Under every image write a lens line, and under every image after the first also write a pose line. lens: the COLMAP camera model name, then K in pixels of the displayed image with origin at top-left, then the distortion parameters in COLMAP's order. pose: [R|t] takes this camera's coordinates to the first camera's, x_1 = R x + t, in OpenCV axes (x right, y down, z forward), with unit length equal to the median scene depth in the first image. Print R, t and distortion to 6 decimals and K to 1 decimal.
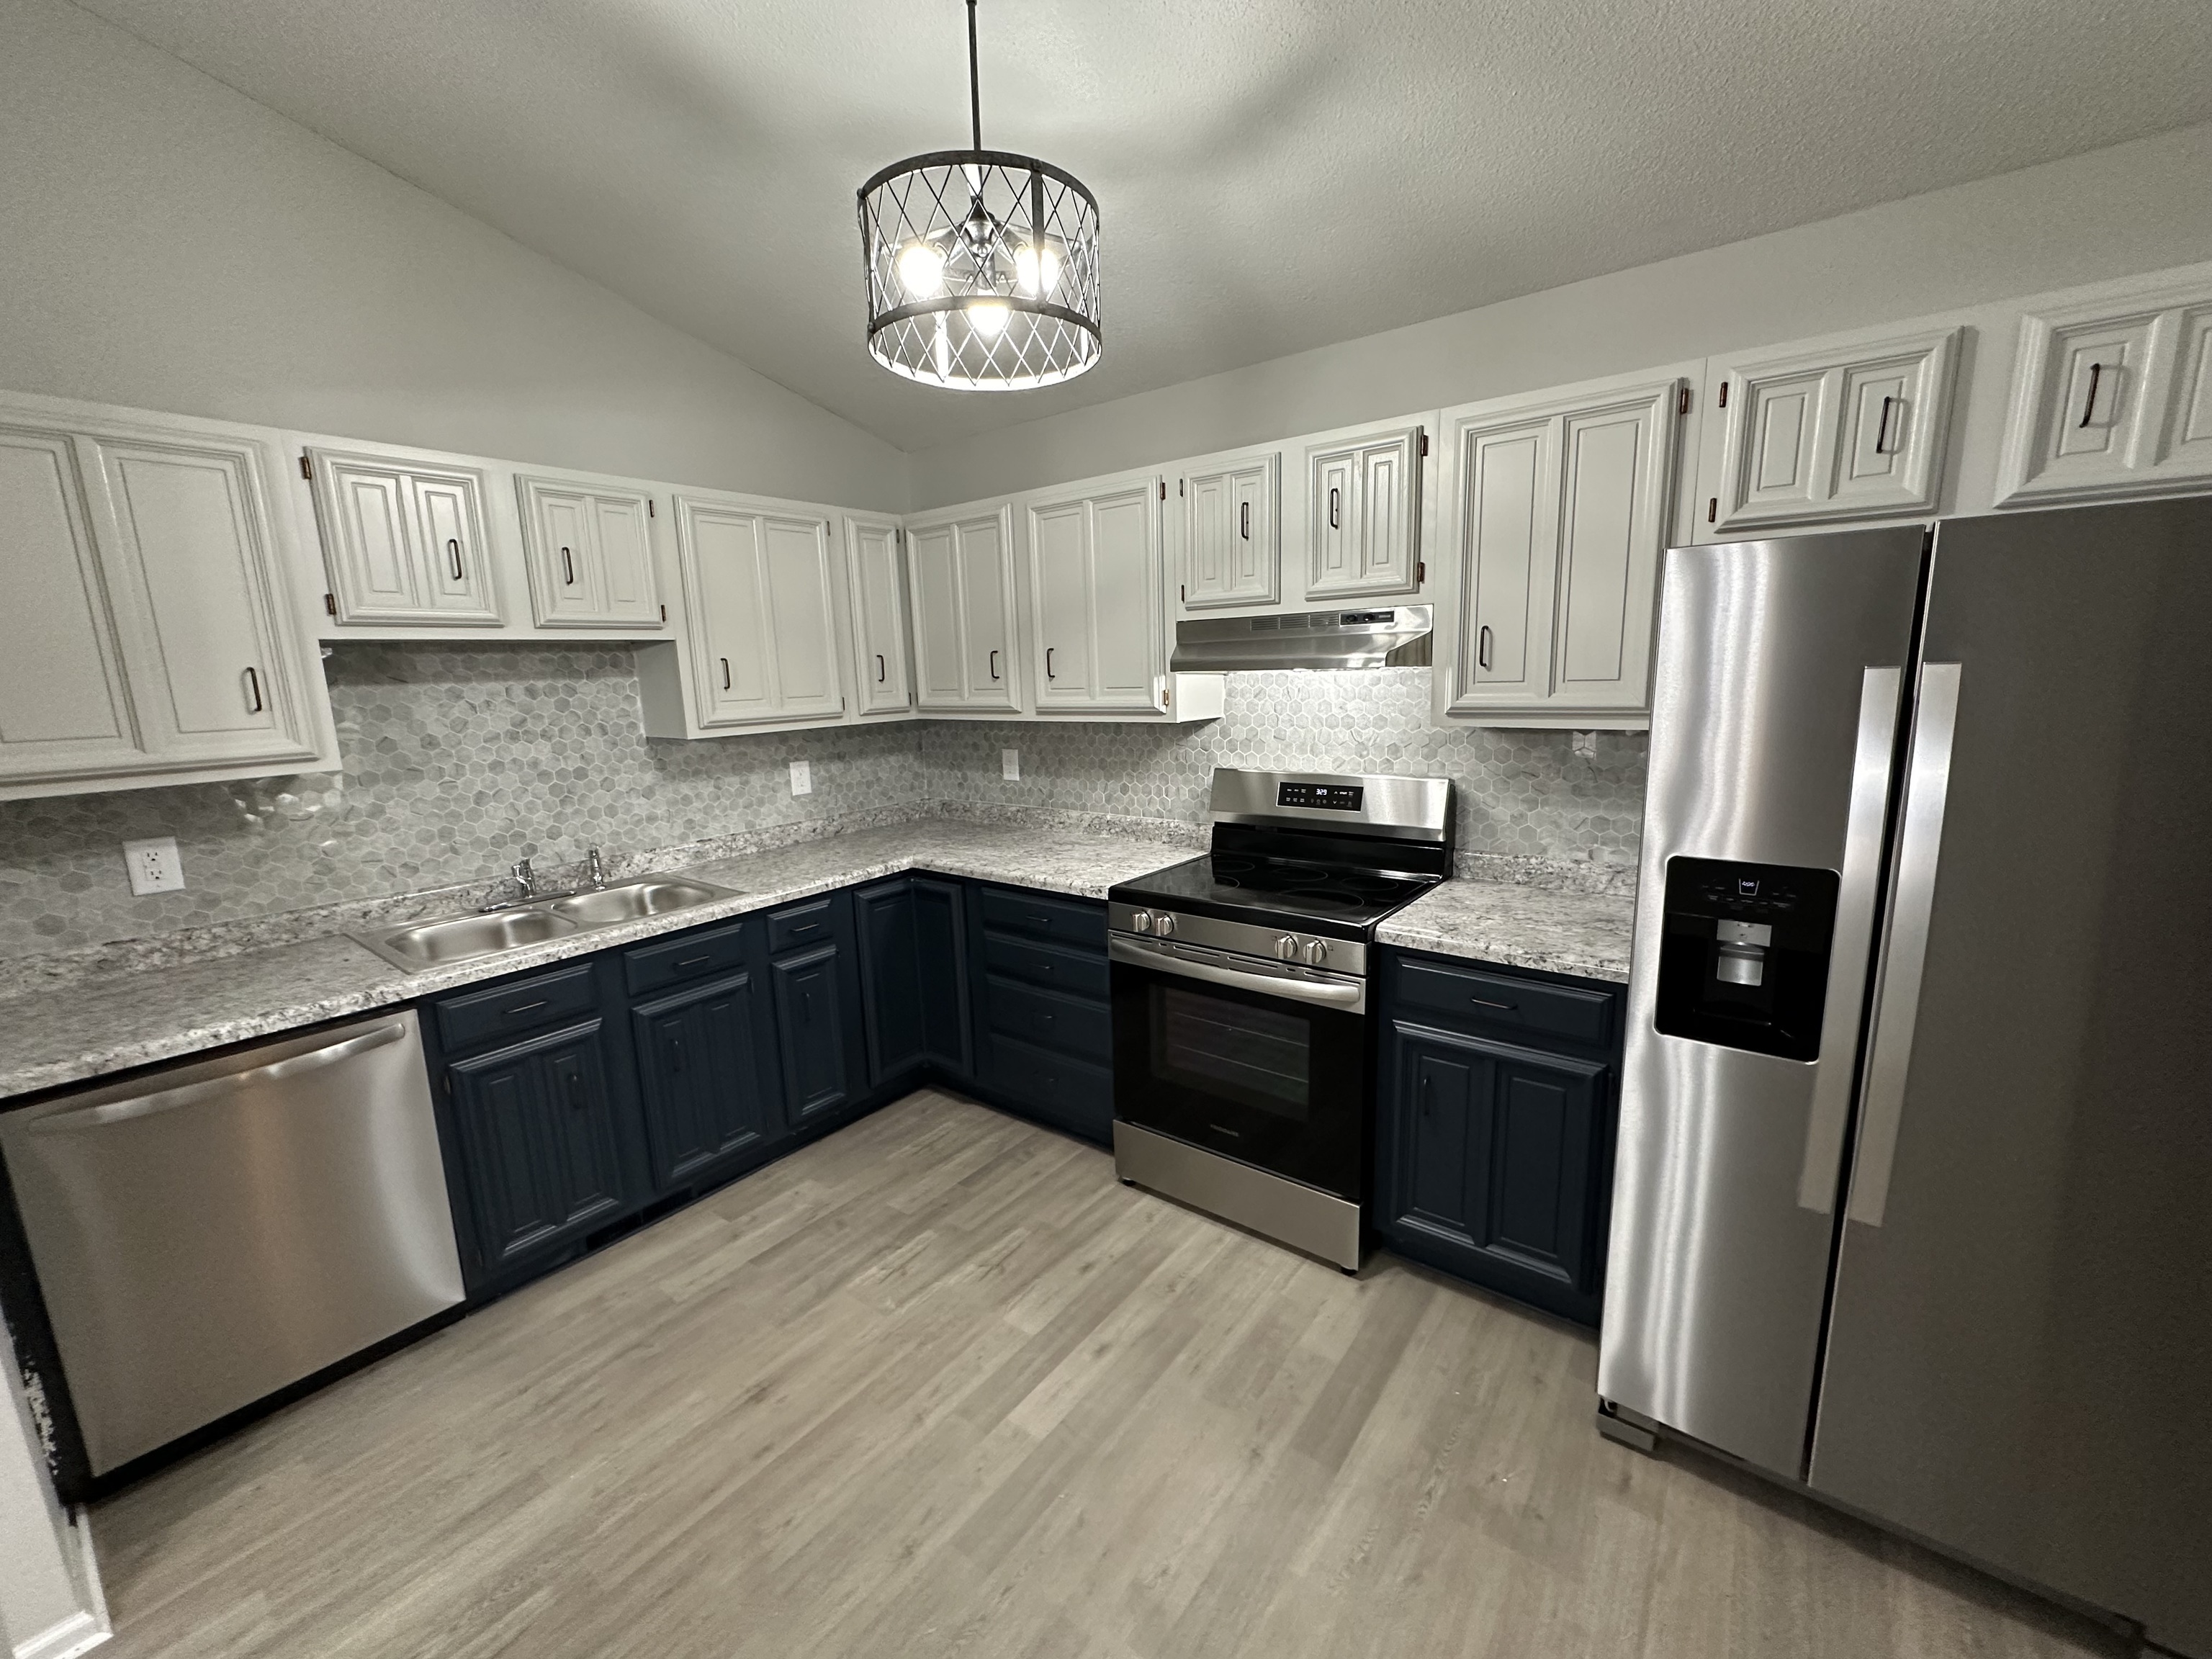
lens RADIAL K [[880.2, 0, 1105.9], [0, 880.2, 828.6], [0, 0, 1]] dist [-0.002161, 0.000476]
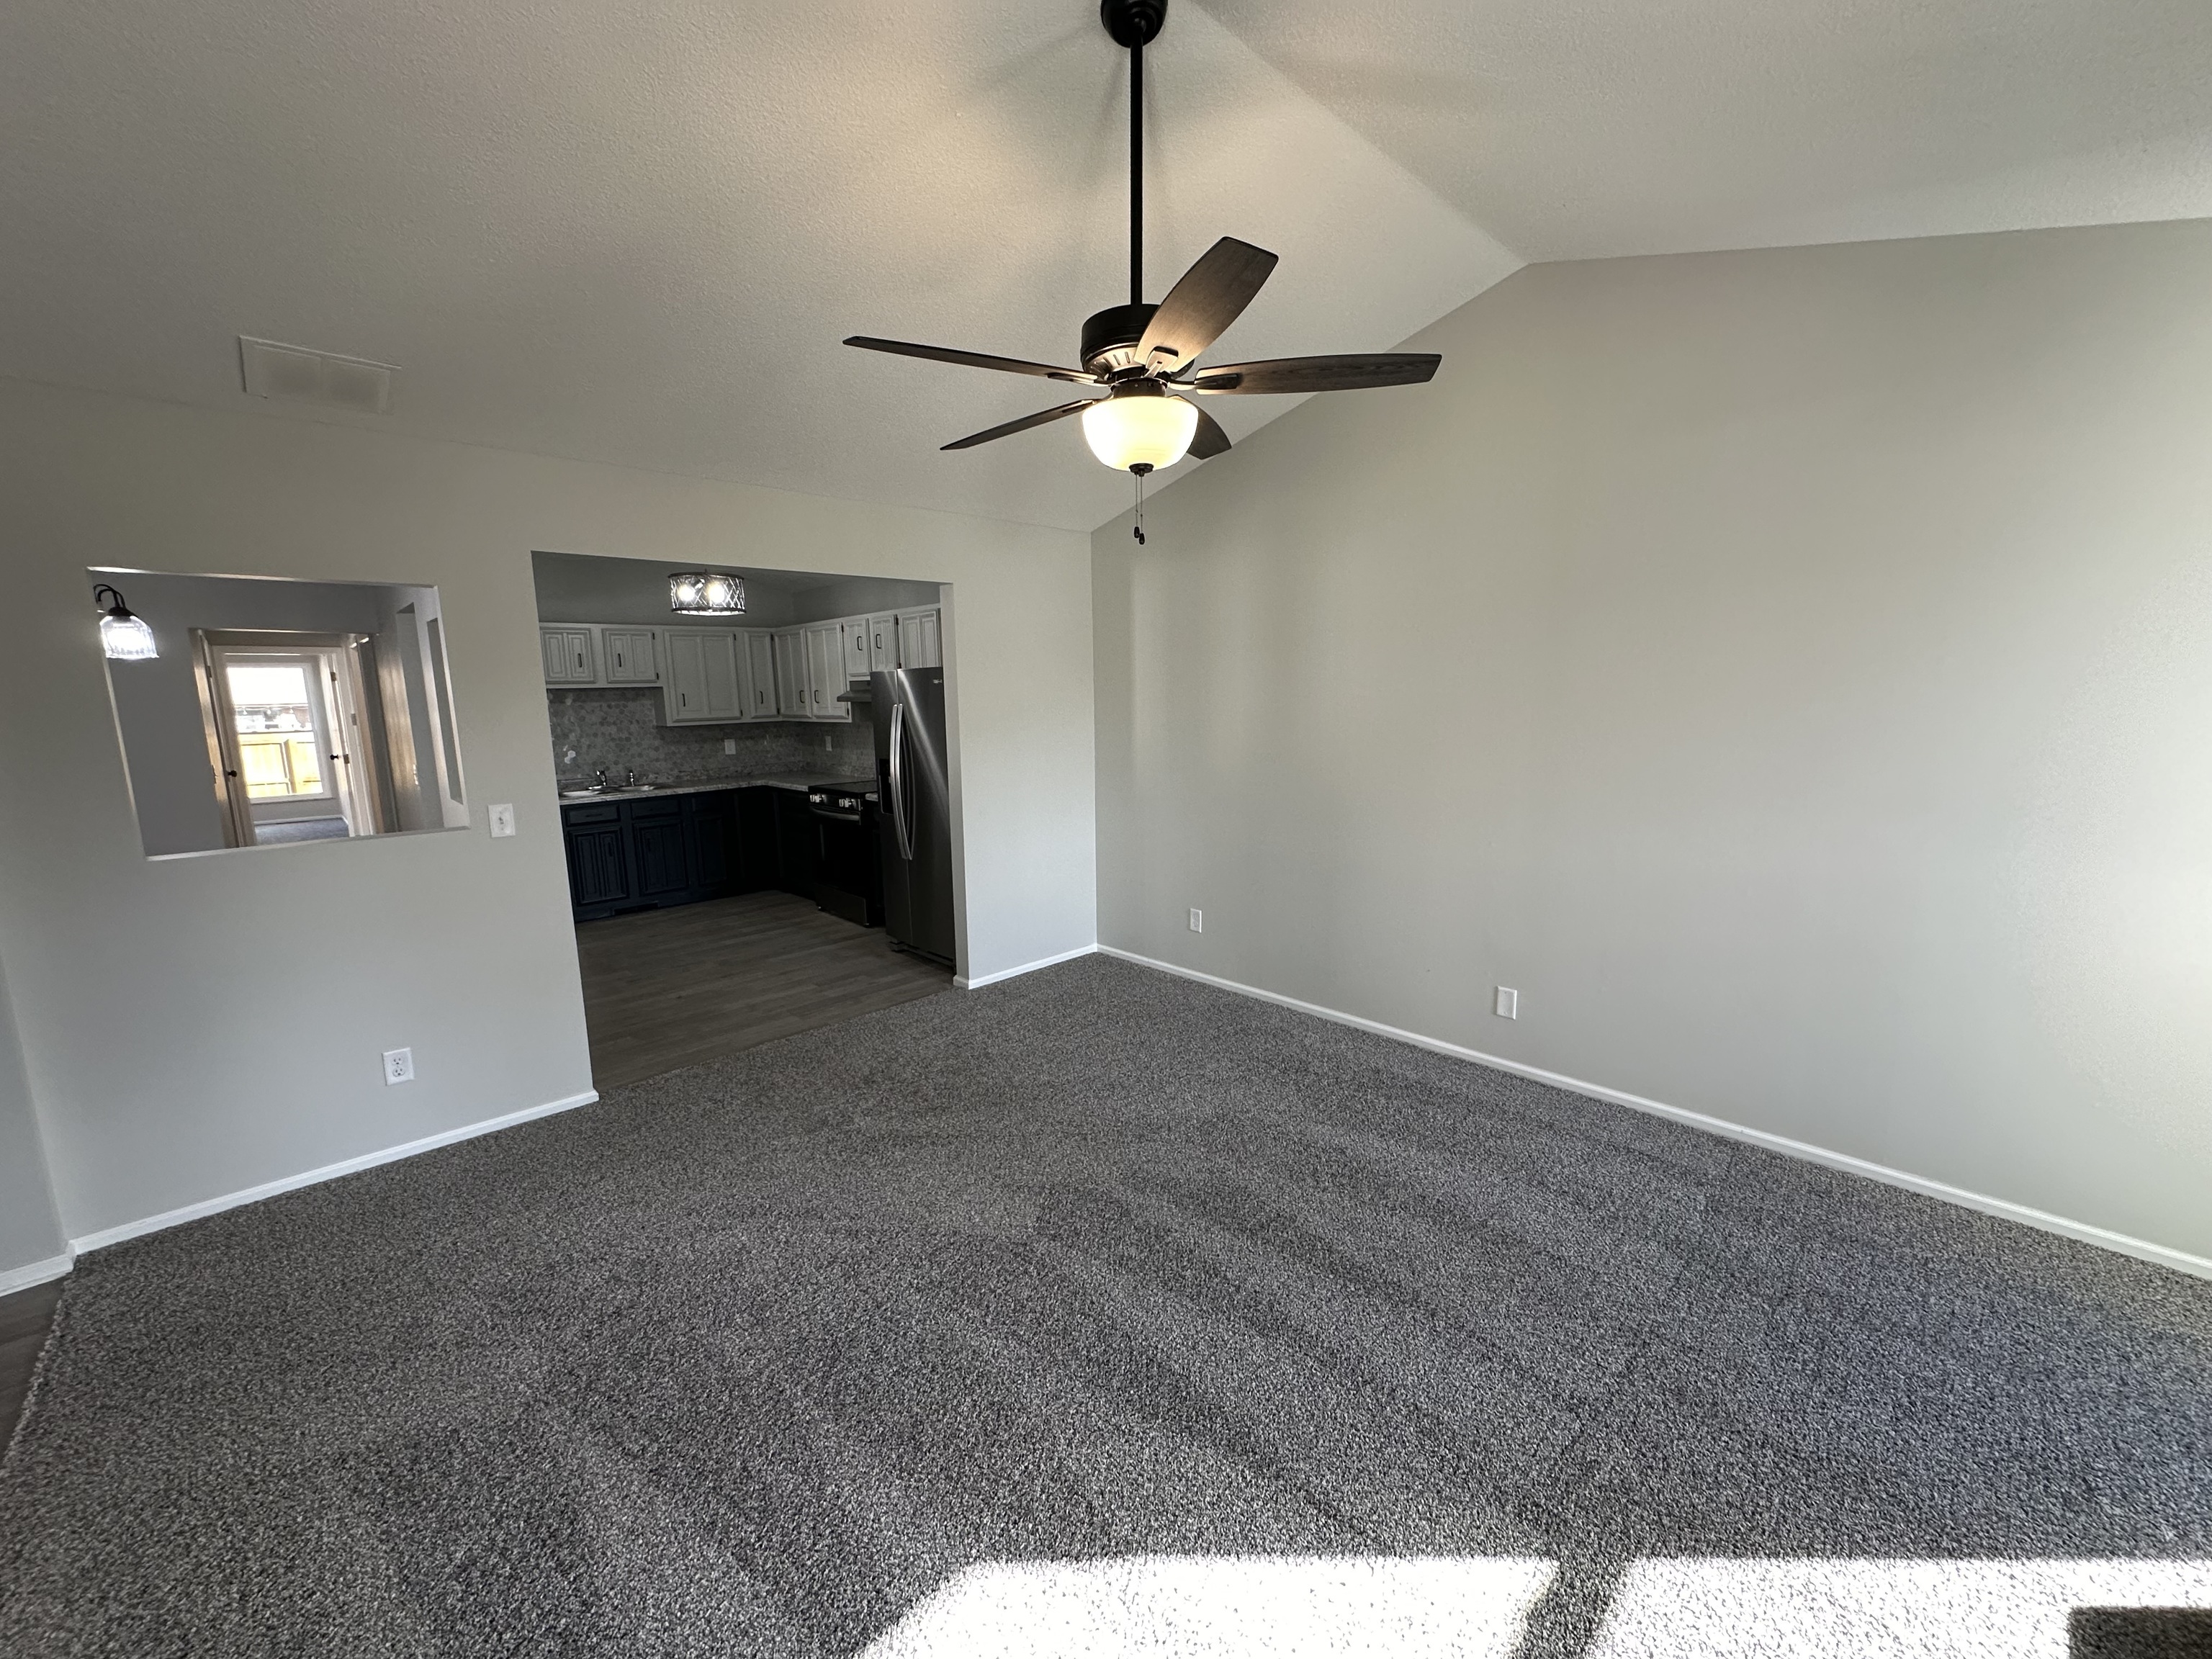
lens RADIAL K [[880.2, 0, 1105.9], [0, 880.2, 828.6], [0, 0, 1]] dist [-0.002161, 0.000476]
pose [[0.987753, 0.034104, -0.152250, 1.255737], [-0.036898, 0.999198, -0.015564, 0.199426], [0.151597, 0.020991, 0.988220, -1.392104]]
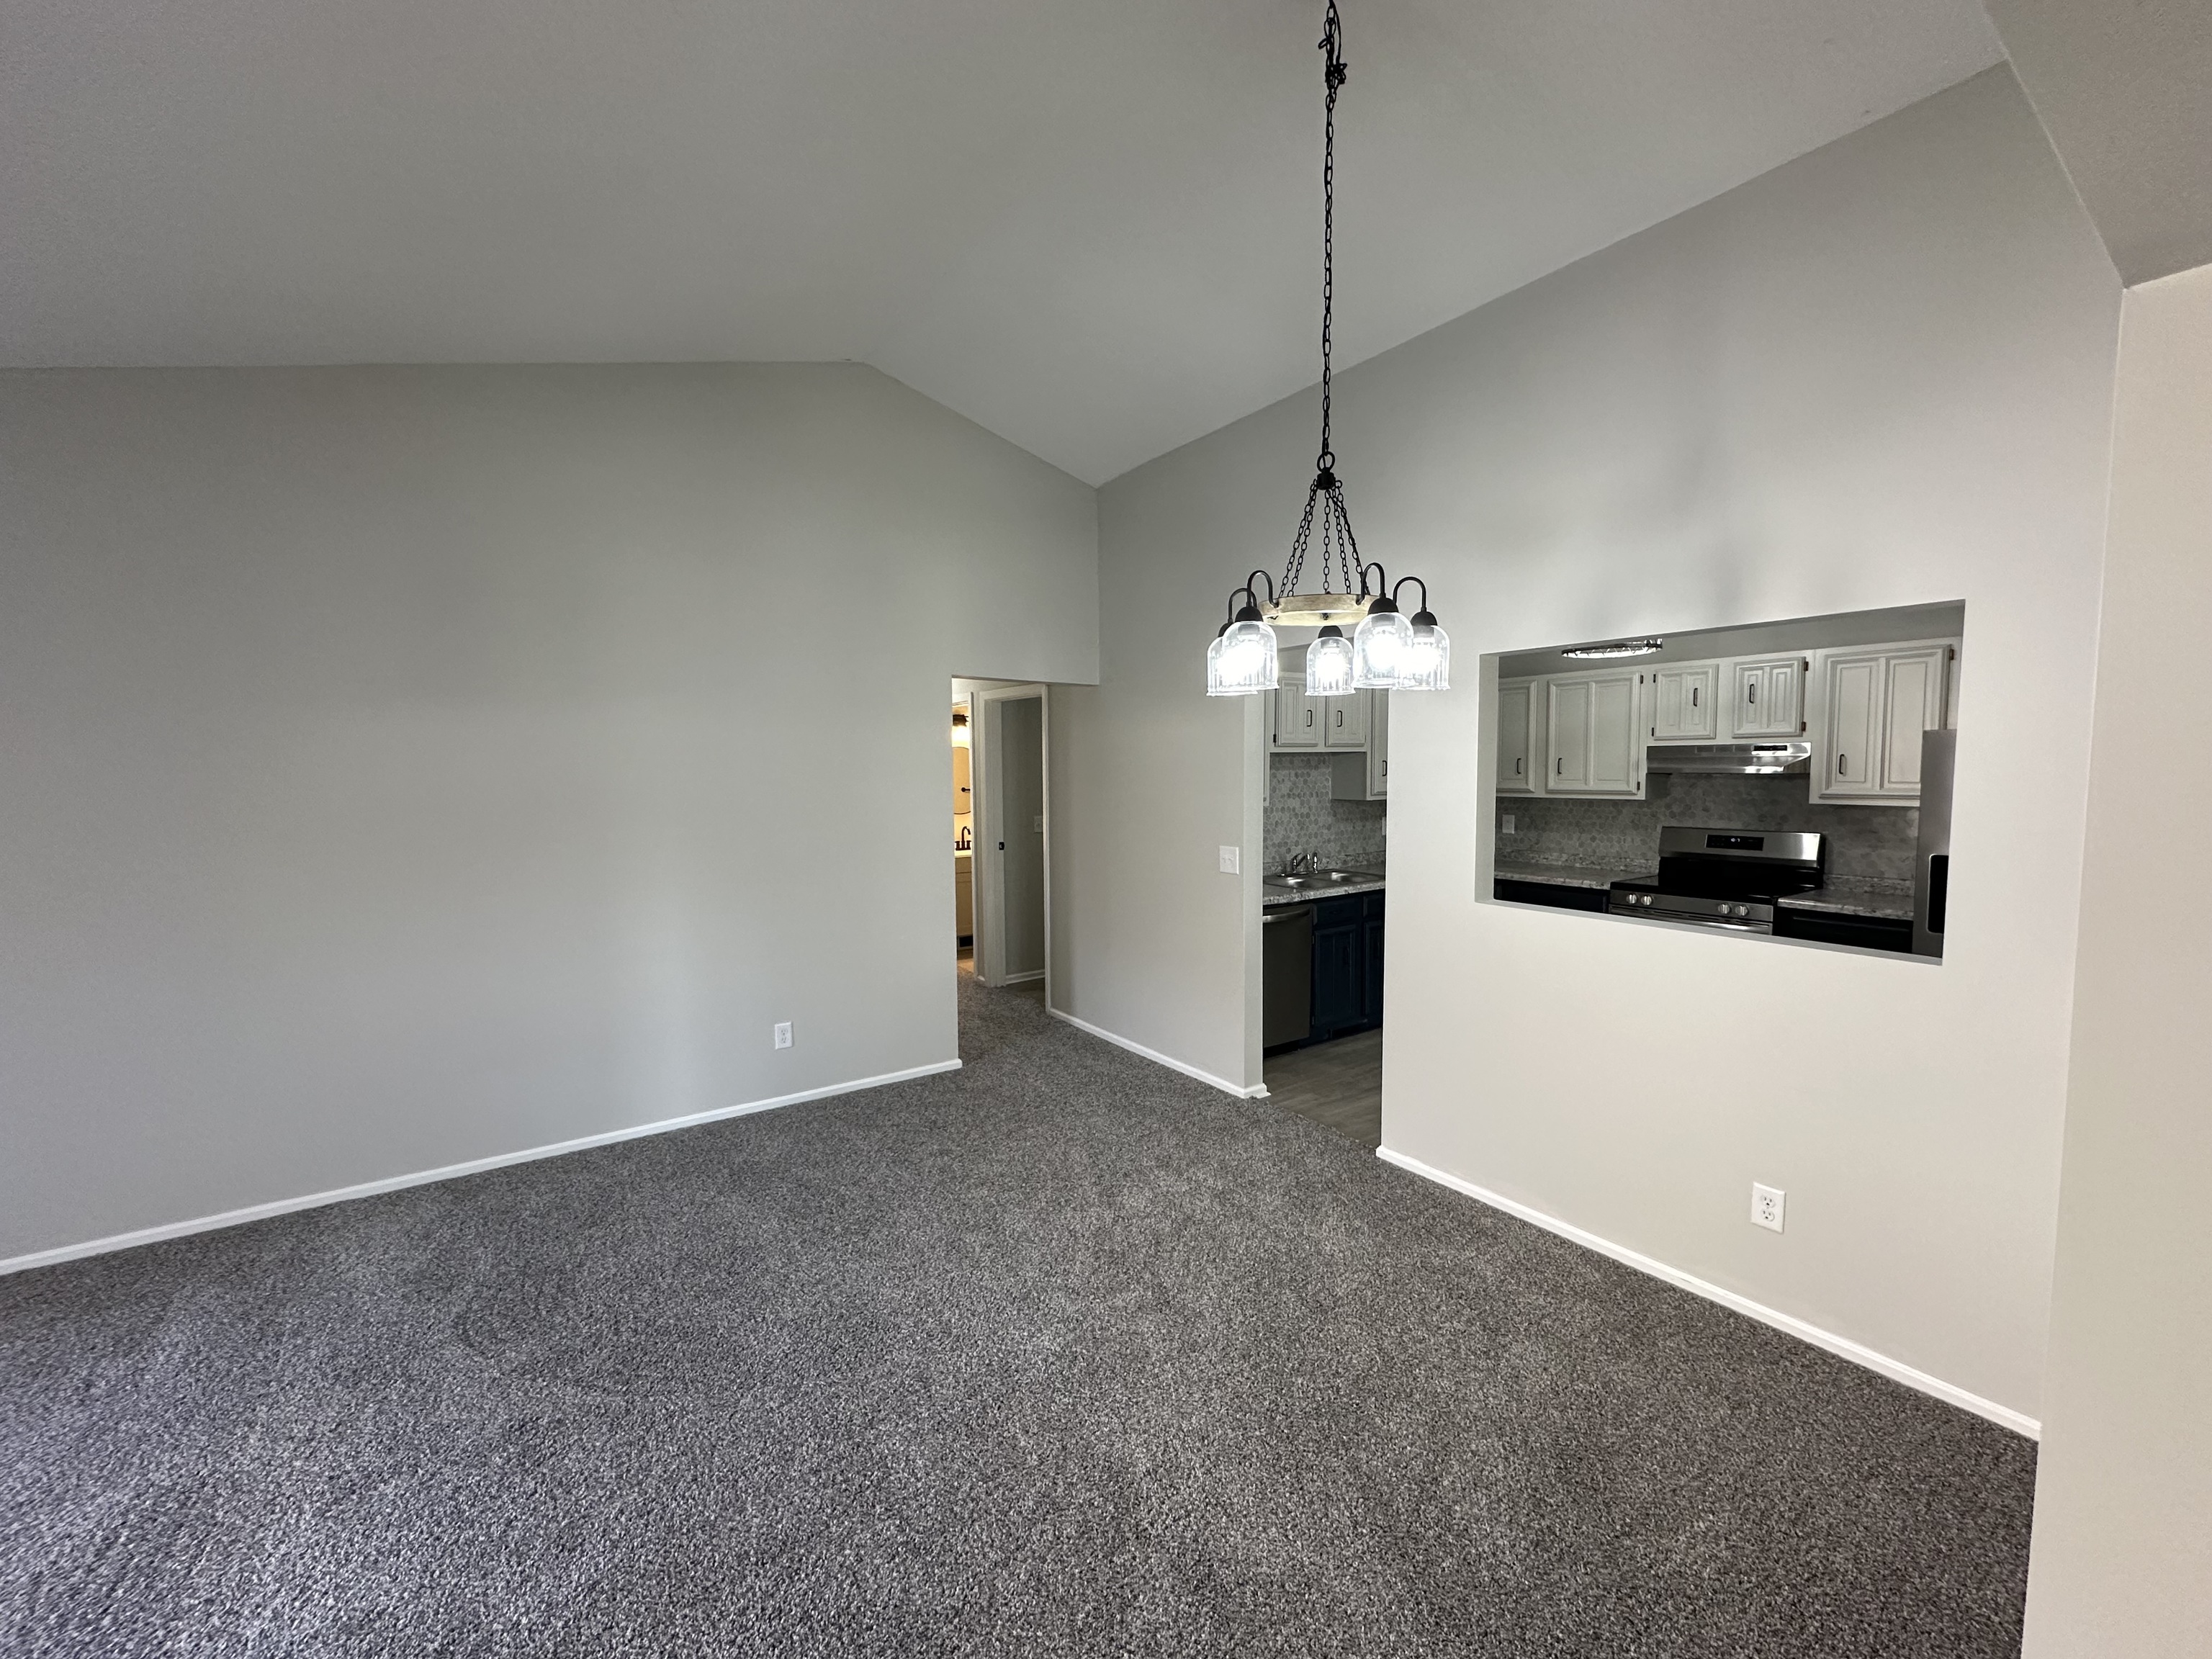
lens RADIAL K [[884.1, 0, 1108.8], [0, 884.1, 829.1], [0, 0, 1]] dist [-0.003064, 0.000380]
pose [[0.953600, 0.042017, -0.298130, -0.478942], [-0.071649, 0.993436, -0.089168, 0.204826], [0.292426, 0.106391, 0.950351, -1.189006]]
